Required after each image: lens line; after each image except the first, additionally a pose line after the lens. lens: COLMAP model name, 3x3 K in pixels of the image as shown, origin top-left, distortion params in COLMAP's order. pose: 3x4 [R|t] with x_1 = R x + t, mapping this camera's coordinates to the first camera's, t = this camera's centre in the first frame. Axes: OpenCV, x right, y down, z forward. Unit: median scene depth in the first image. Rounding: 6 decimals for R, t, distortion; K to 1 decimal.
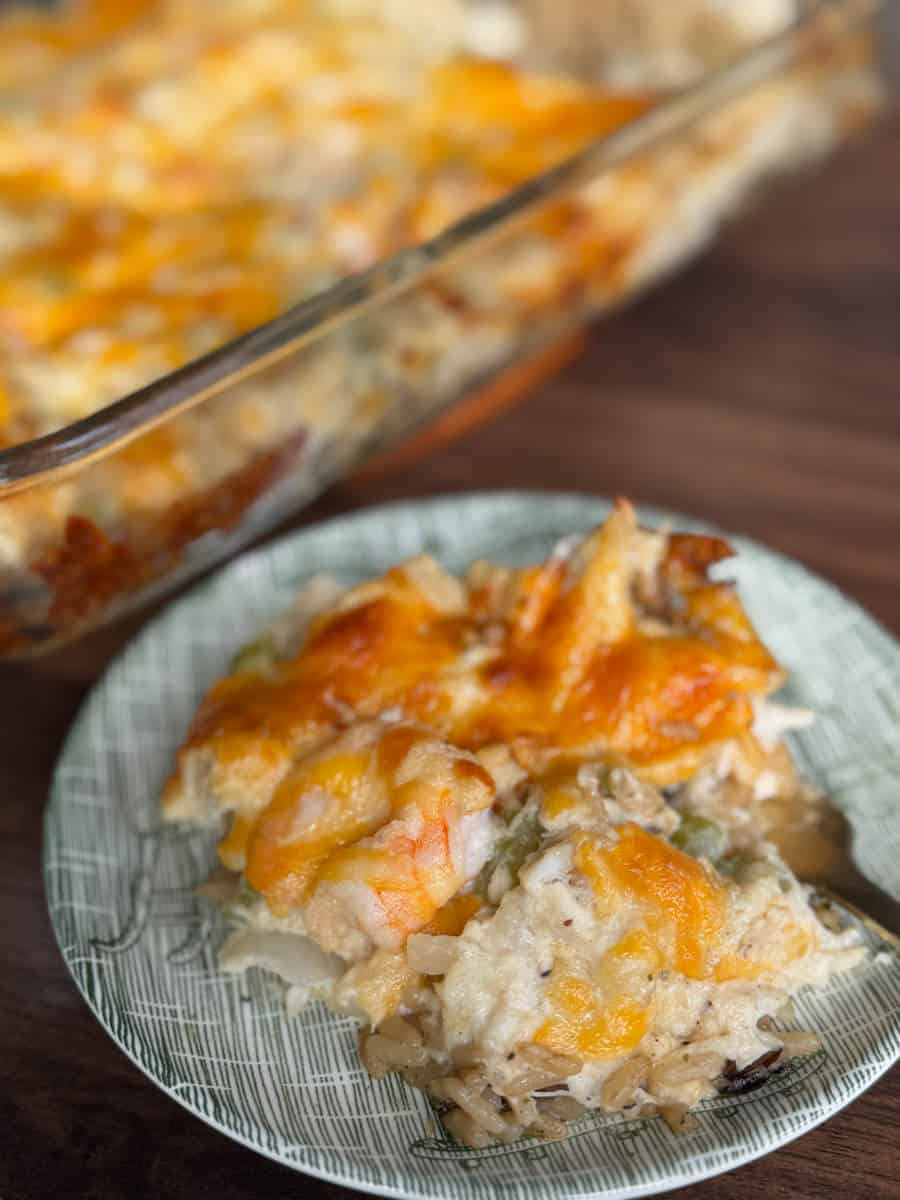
lens RADIAL K [[1700.4, 0, 455.8], [0, 1700.4, 604.0], [0, 0, 1]] dist [0.111767, -0.092745]
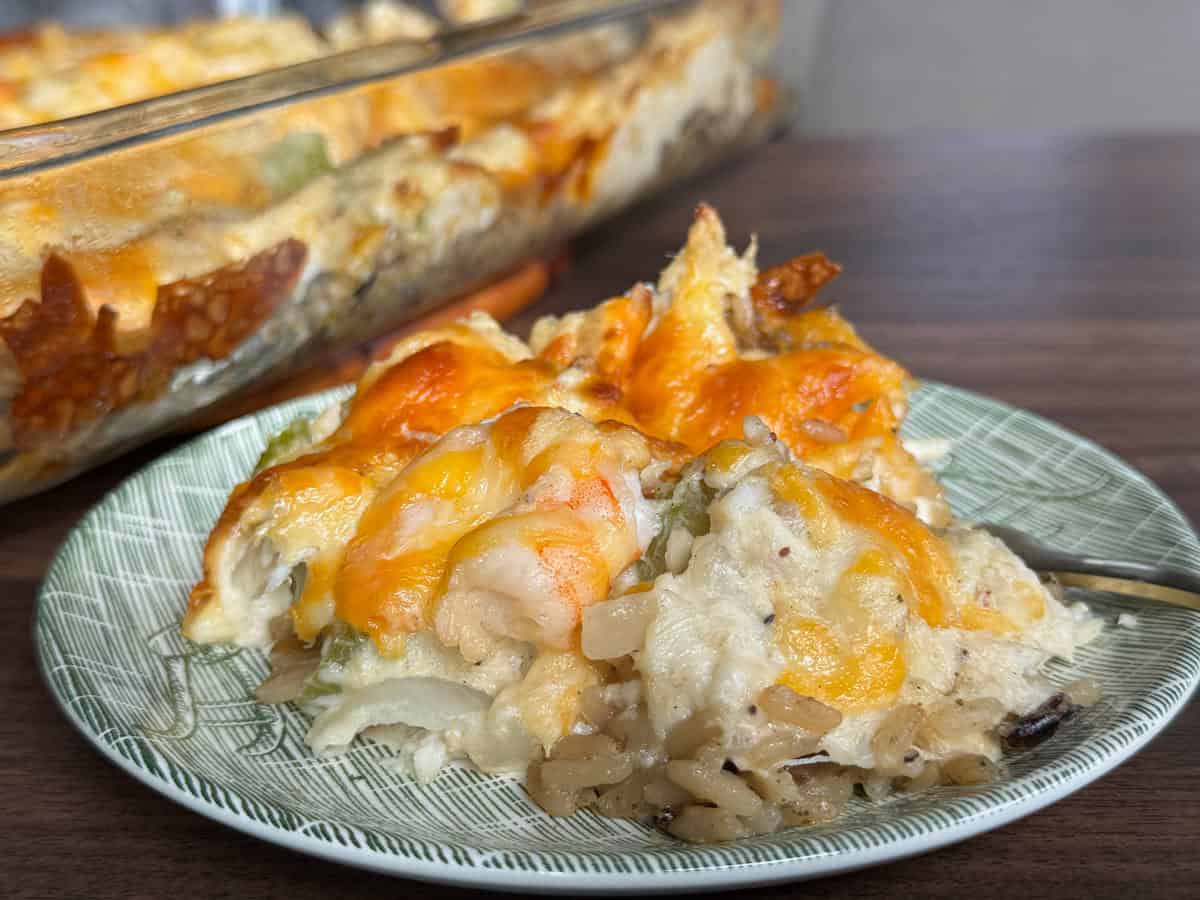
lens RADIAL K [[1726.3, 0, 600.0], [0, 1726.3, 450.0], [0, 0, 1]] dist [0.150054, -0.428552]
pose [[0.970963, -0.085753, 0.223333, -0.182628], [0.154191, 0.938096, -0.310163, 0.359742], [-0.182910, 0.335593, 0.924079, 0.249248]]
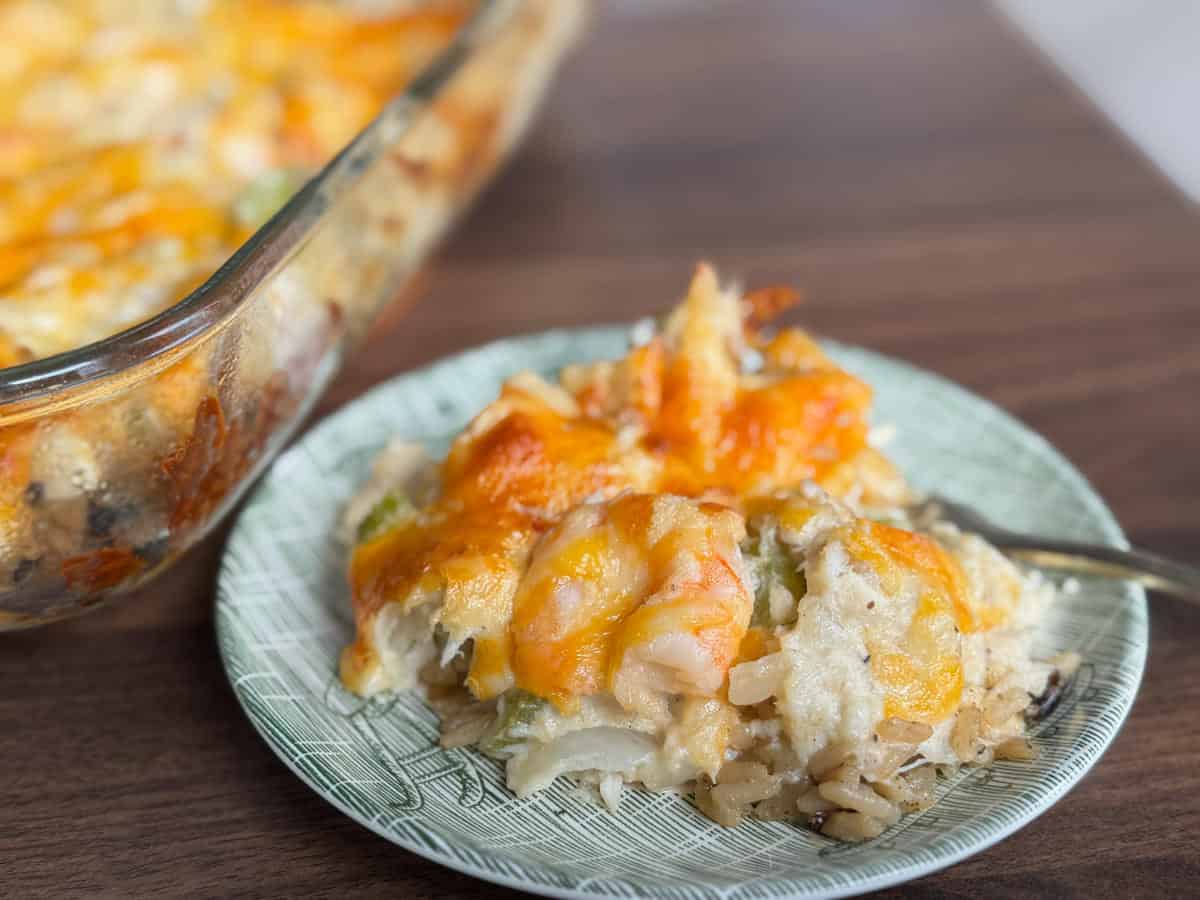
lens RADIAL K [[1700.4, 0, 596.3], [0, 1700.4, 441.8], [0, 0, 1]] dist [0.111767, -0.092745]
pose [[0.884884, -0.236416, 0.401358, -0.453843], [0.291133, 0.953304, -0.080334, 0.120729], [-0.363624, 0.187935, 0.912391, 0.089241]]
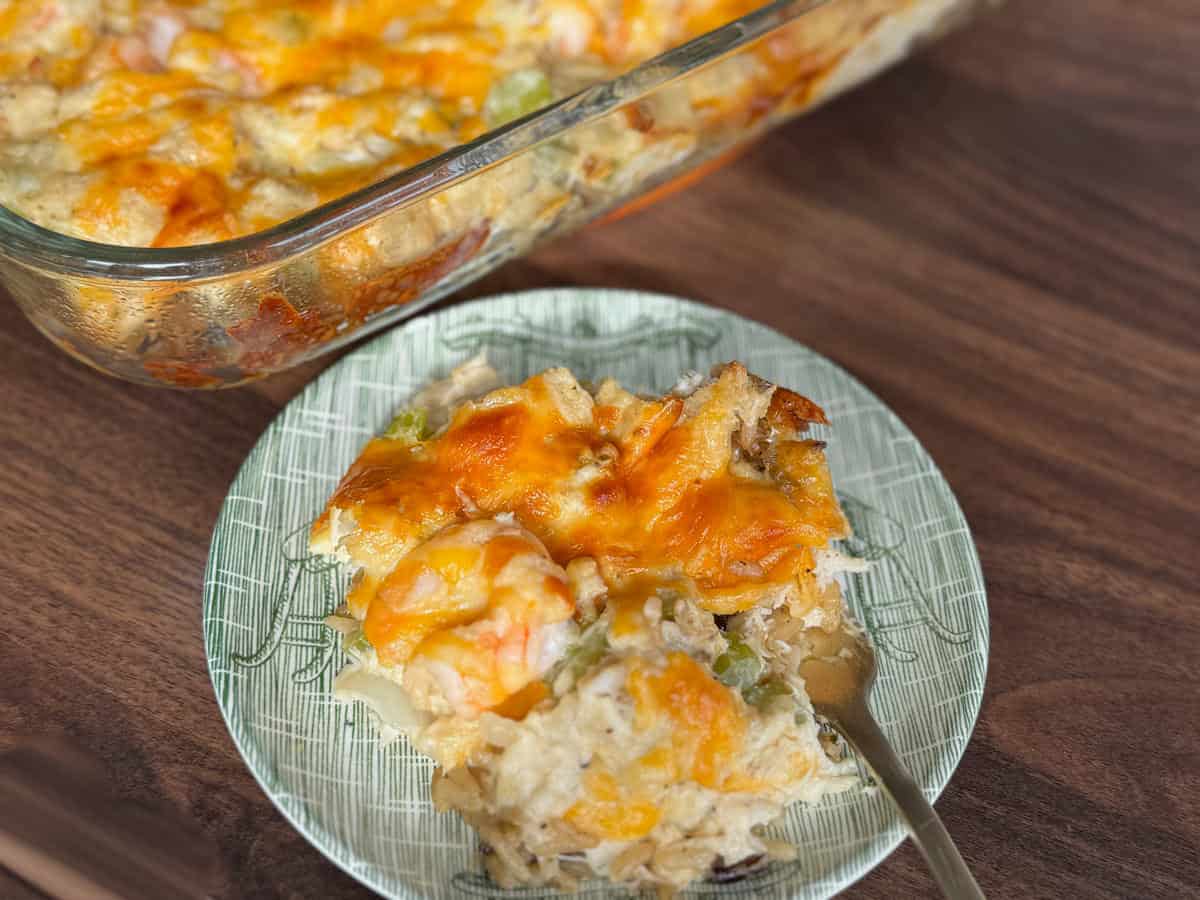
lens RADIAL K [[1700.4, 0, 596.3], [0, 1700.4, 441.8], [0, 0, 1]] dist [0.111767, -0.092745]
pose [[0.983378, 0.178745, -0.031892, 0.055794], [-0.170134, 0.968472, 0.181977, -0.224252], [0.063414, -0.173527, 0.982785, -0.159566]]
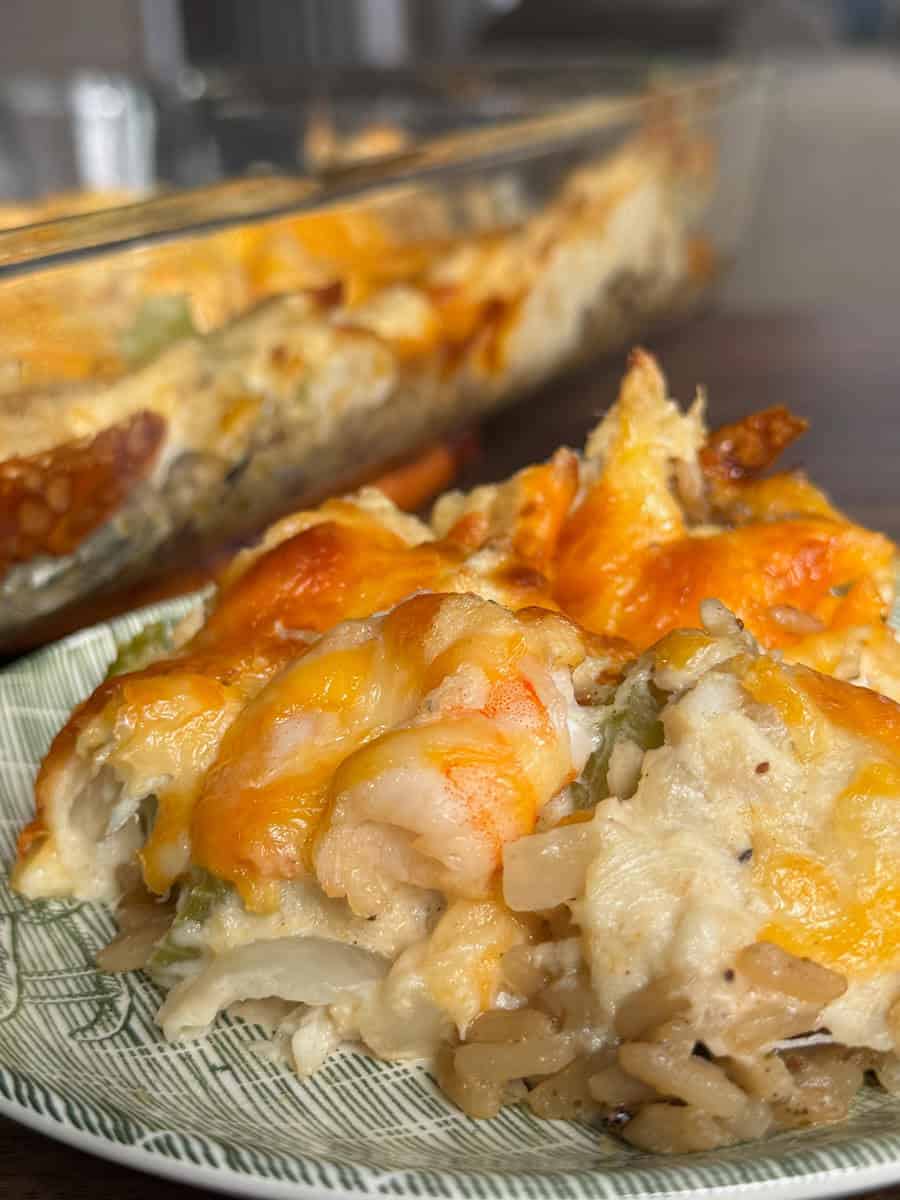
lens RADIAL K [[1835.2, 0, 450.0], [0, 1835.2, 600.0], [0, 0, 1]] dist [0.103544, -0.137147]
pose [[0.976355, -0.097425, 0.192974, -0.157471], [0.162365, 0.919849, -0.357094, 0.332741], [-0.142717, 0.379983, 0.913917, 0.371595]]
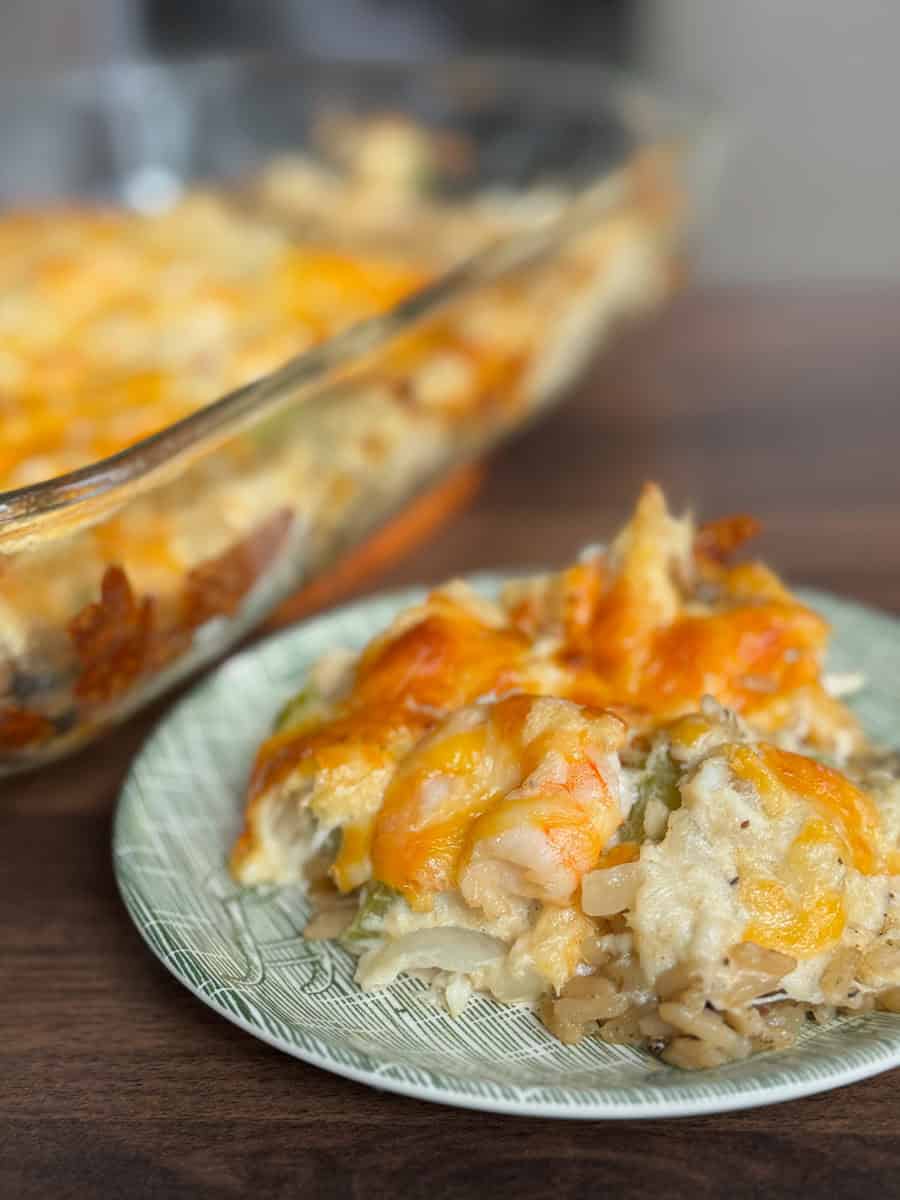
lens RADIAL K [[1800.2, 0, 454.0], [0, 1800.2, 633.7], [0, 0, 1]] dist [0.121952, -0.064150]
pose [[0.967149, -0.134496, 0.215718, -0.286993], [0.183269, 0.956964, -0.225015, 0.270513], [-0.176171, 0.257158, 0.950176, 0.024462]]
